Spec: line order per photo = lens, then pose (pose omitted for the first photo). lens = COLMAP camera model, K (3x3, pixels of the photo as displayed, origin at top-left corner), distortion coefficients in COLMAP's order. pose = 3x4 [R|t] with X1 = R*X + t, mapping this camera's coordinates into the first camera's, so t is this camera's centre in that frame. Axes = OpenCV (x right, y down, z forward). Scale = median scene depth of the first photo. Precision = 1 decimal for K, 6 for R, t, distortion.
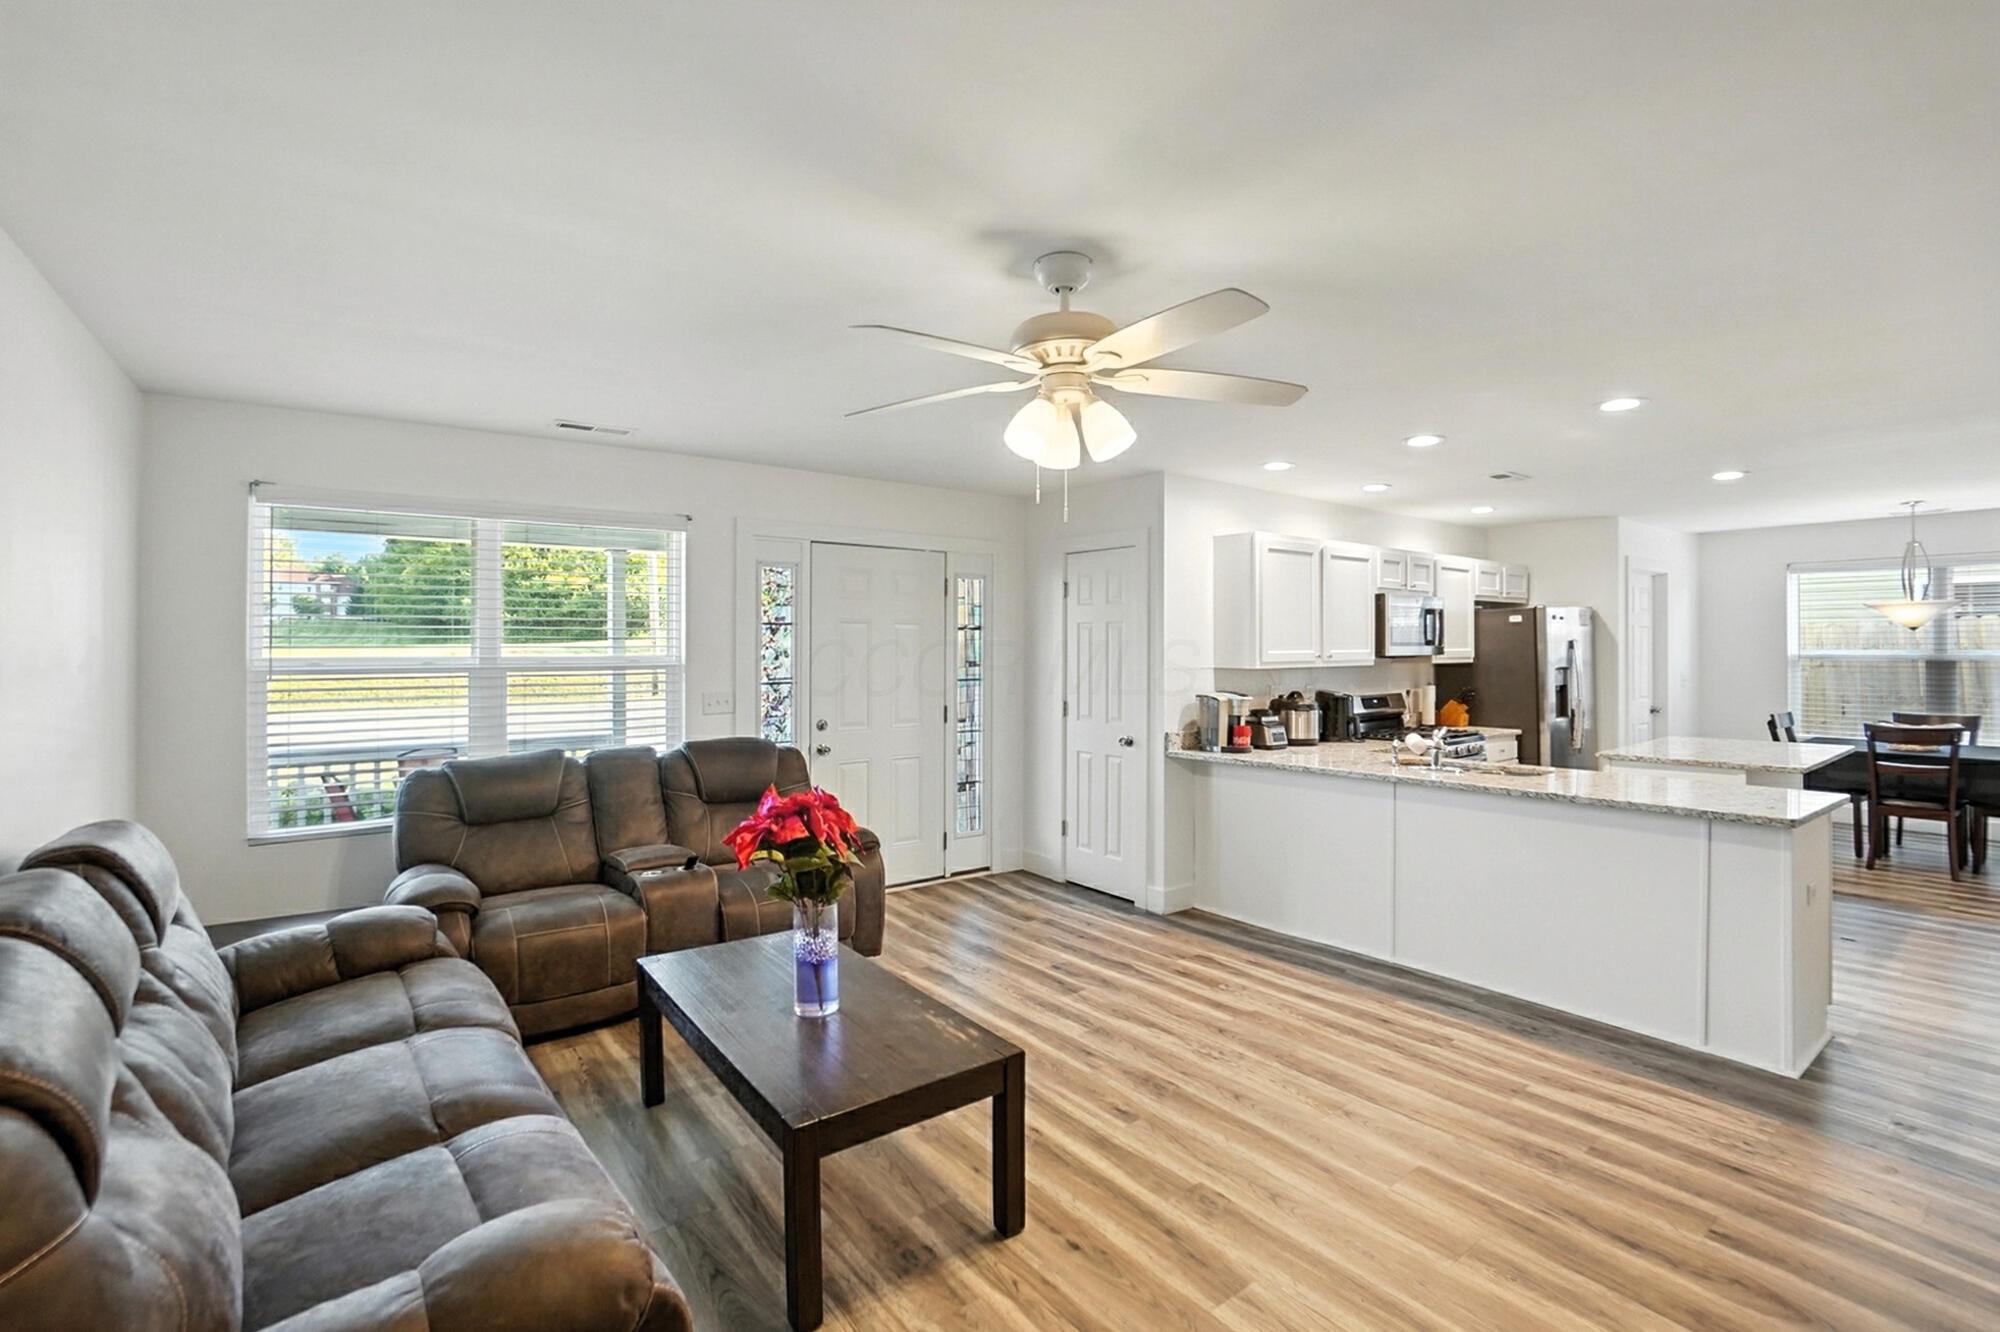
lens RADIAL K [[885.7, 0, 994.1], [0, 885.7, 649.8], [0, 0, 1]] dist [-0.052120, 0.017757]
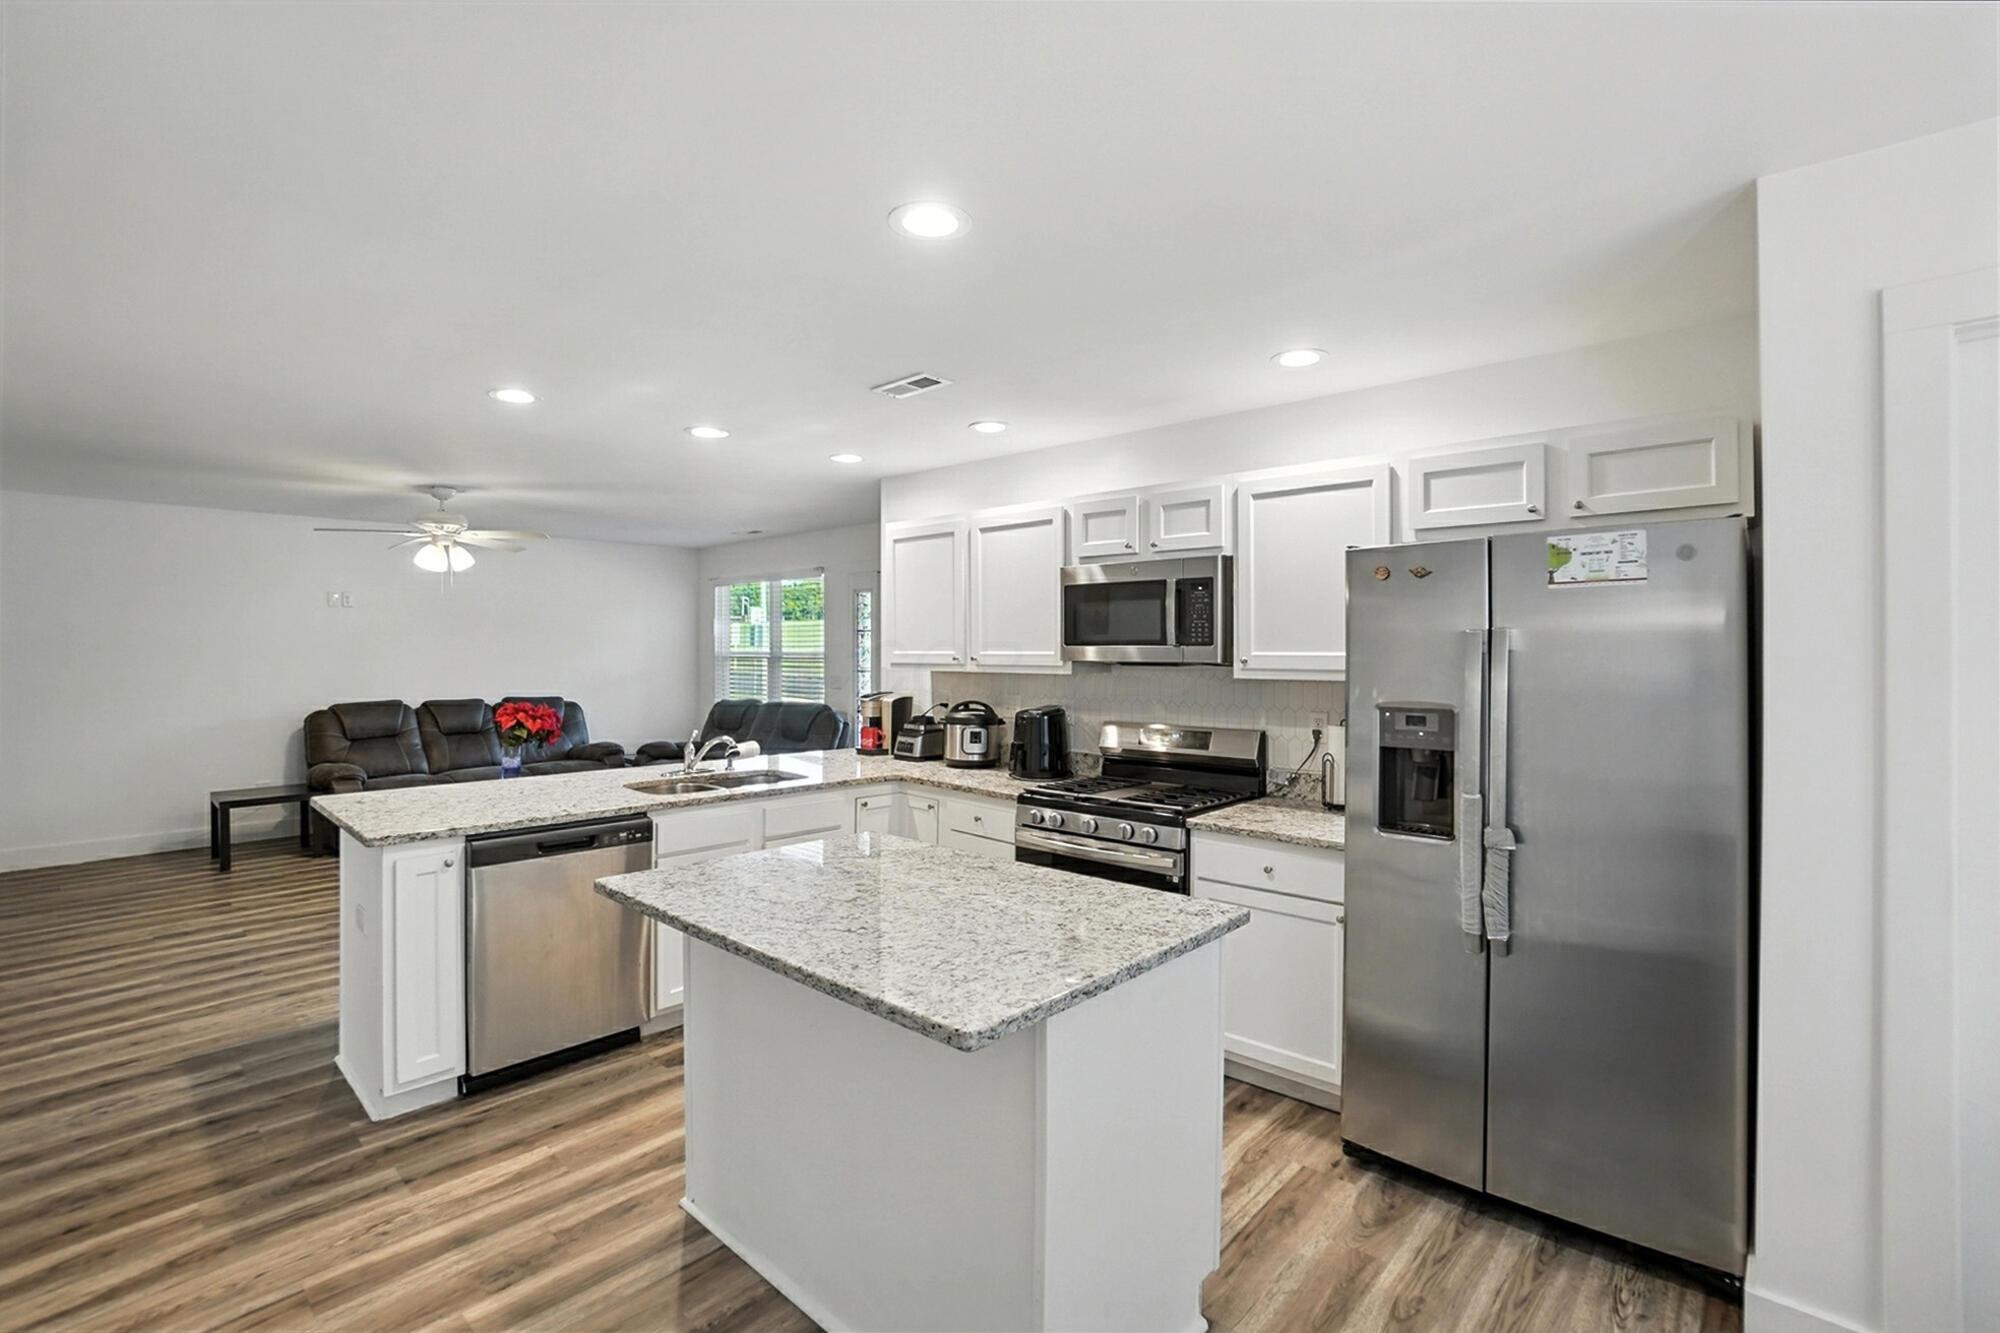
lens RADIAL K [[885.7, 0, 994.1], [0, 885.7, 650.3], [0, 0, 1]] dist [-0.052120, 0.017757]
pose [[0.188672, 0.005130, -0.982027, 1.088311], [-0.005615, 0.999976, 0.004145, -0.003325], [0.982024, 0.004732, 0.188696, 0.816974]]
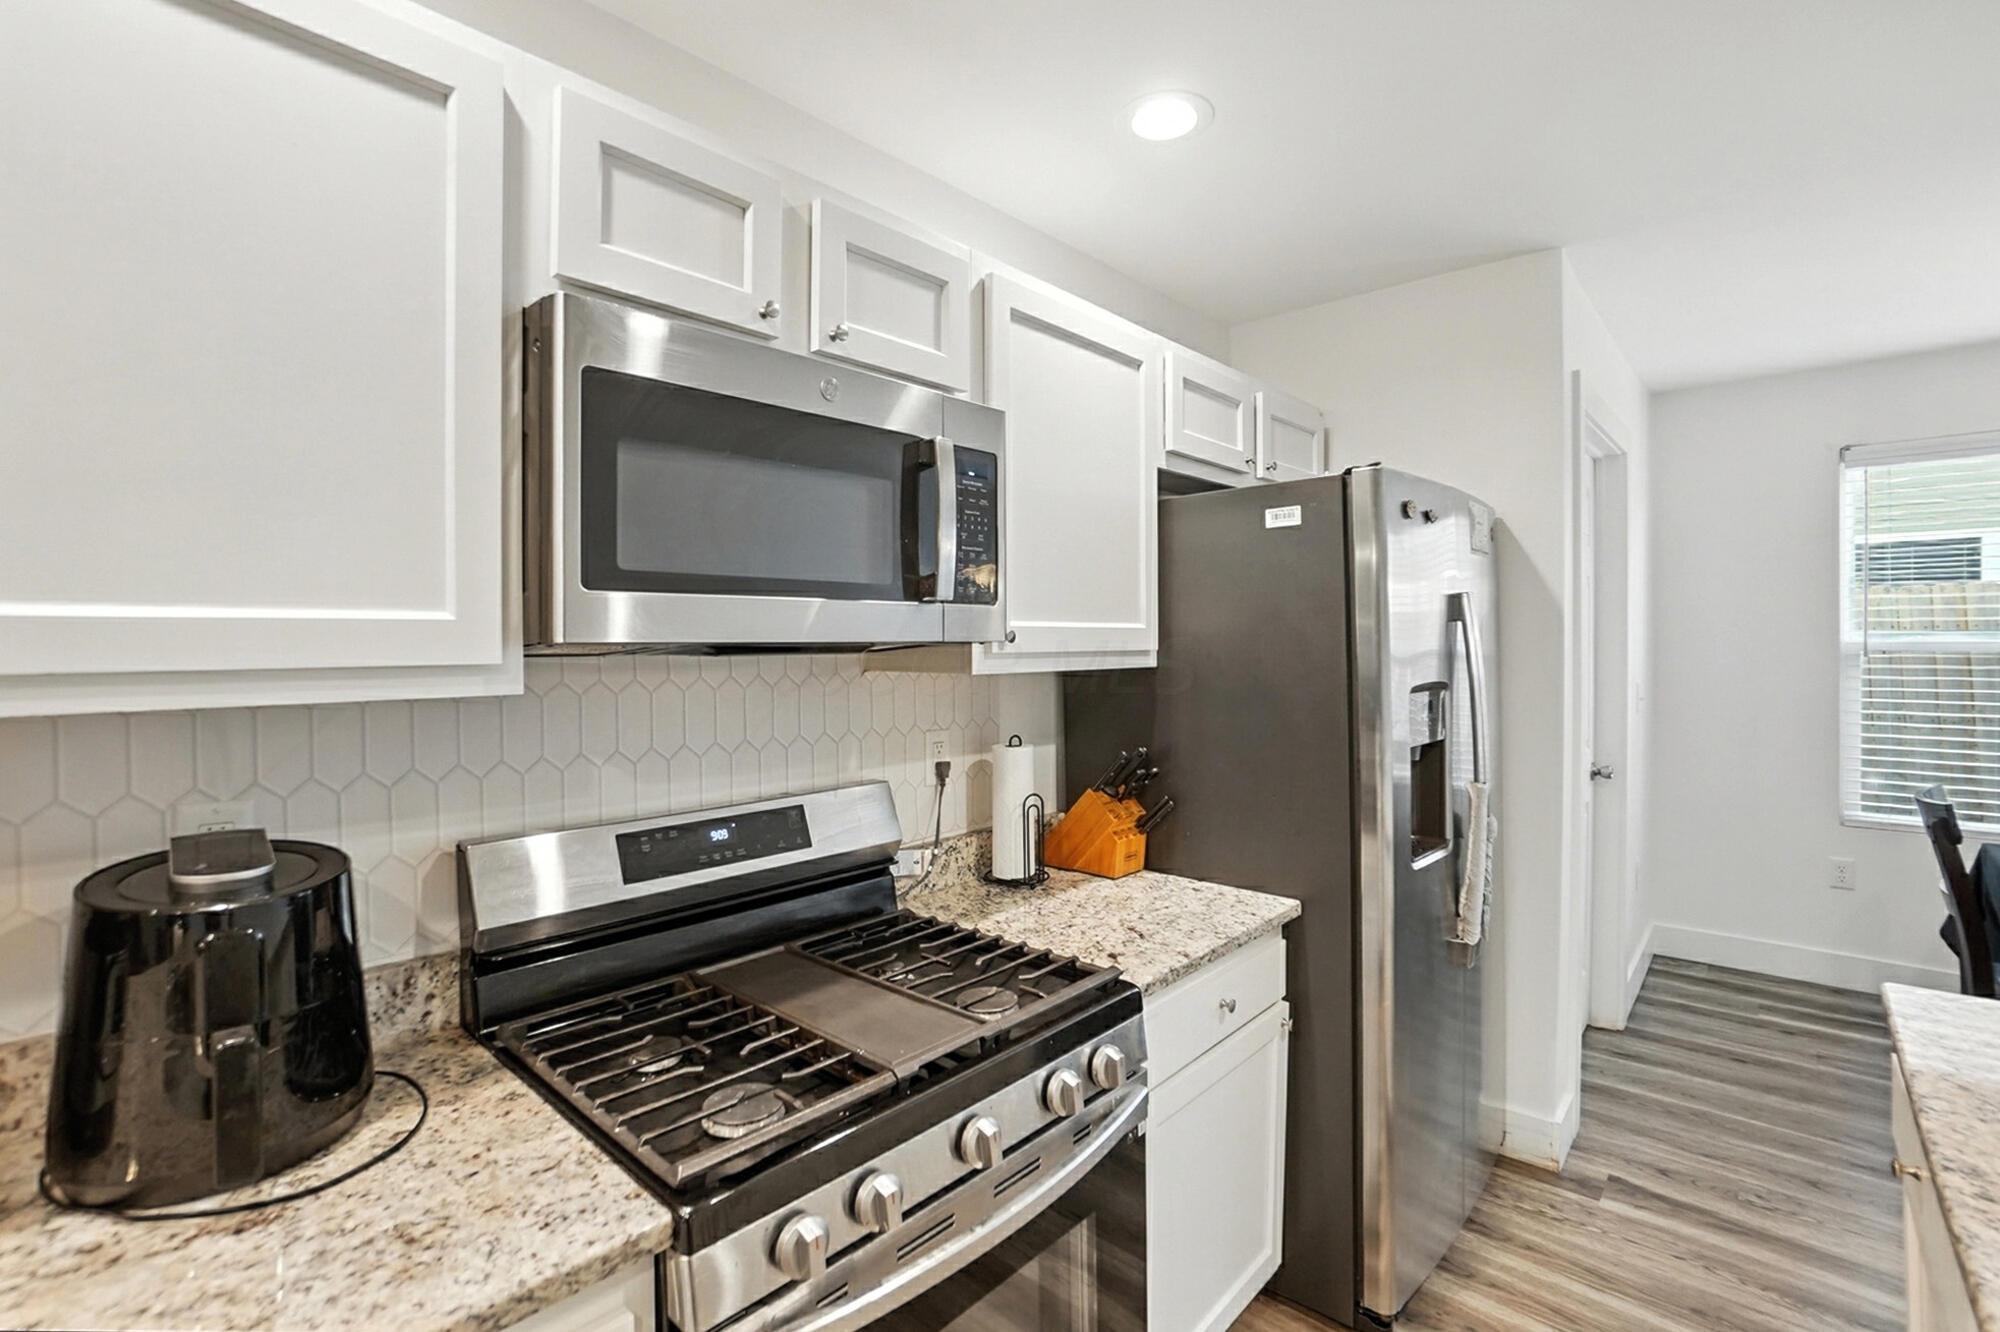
lens RADIAL K [[922.6, 0, 975.9], [0, 922.6, 648.5], [0, 0, 1]] dist [-0.019918, 0.000088]
pose [[0.982992, -0.004896, 0.183585, 0.490614], [0.004632, 0.999988, 0.001868, 0.007863], [-0.183592, -0.000986, 0.983002, 0.794867]]
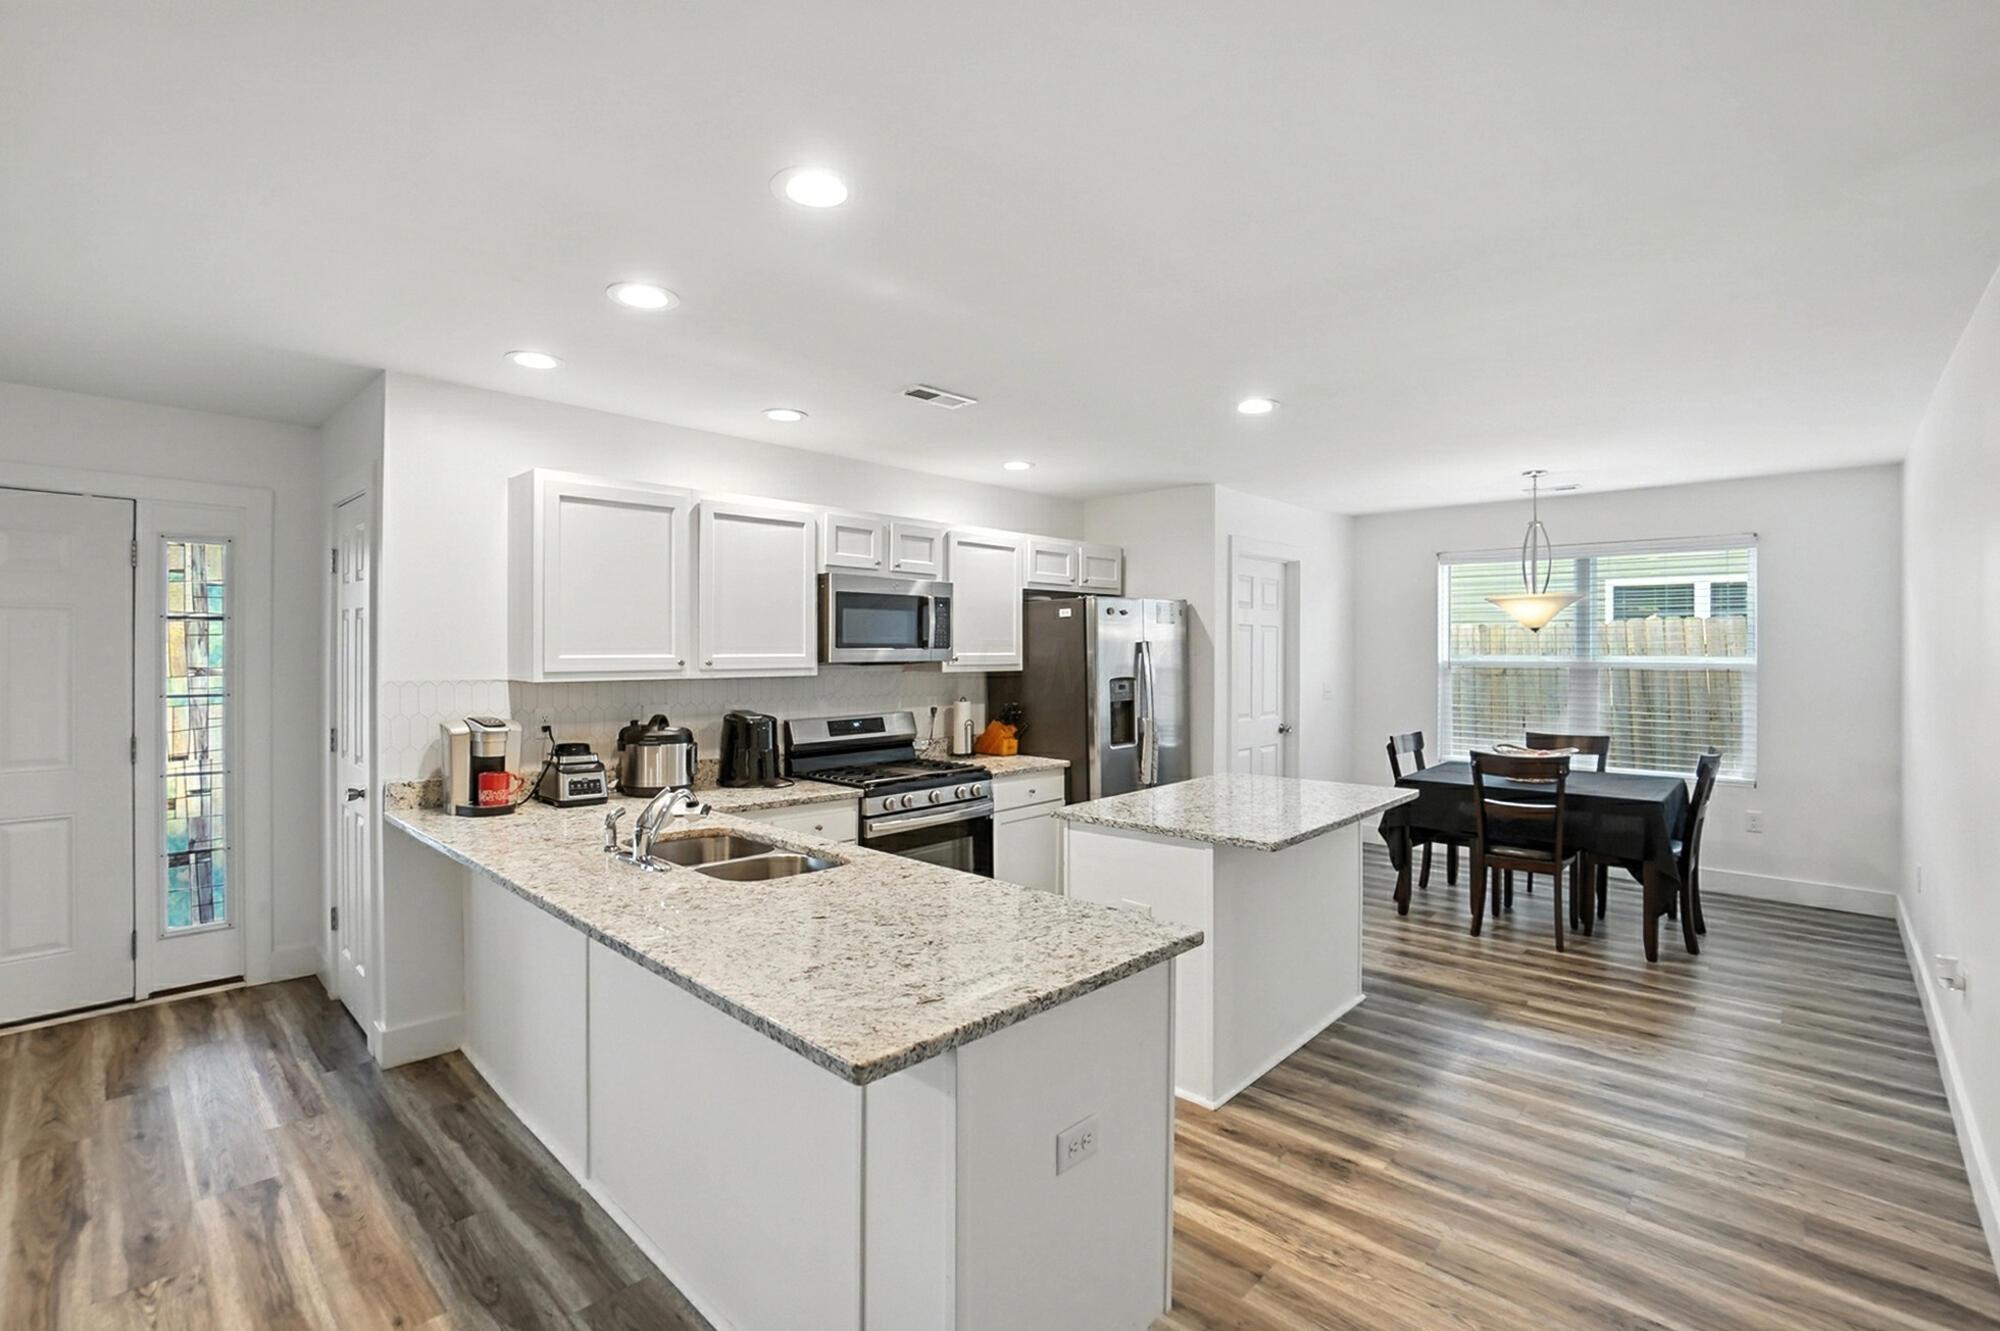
lens RADIAL K [[907.8, 0, 974.6], [0, 907.8, 657.0], [0, 0, 1]] dist [-0.047449, 0.000318]
pose [[0.987131, 0.003768, 0.159871, 0.440766], [-0.004590, 0.999978, 0.004770, -0.001147], [-0.159849, -0.005442, 0.987126, 0.266183]]
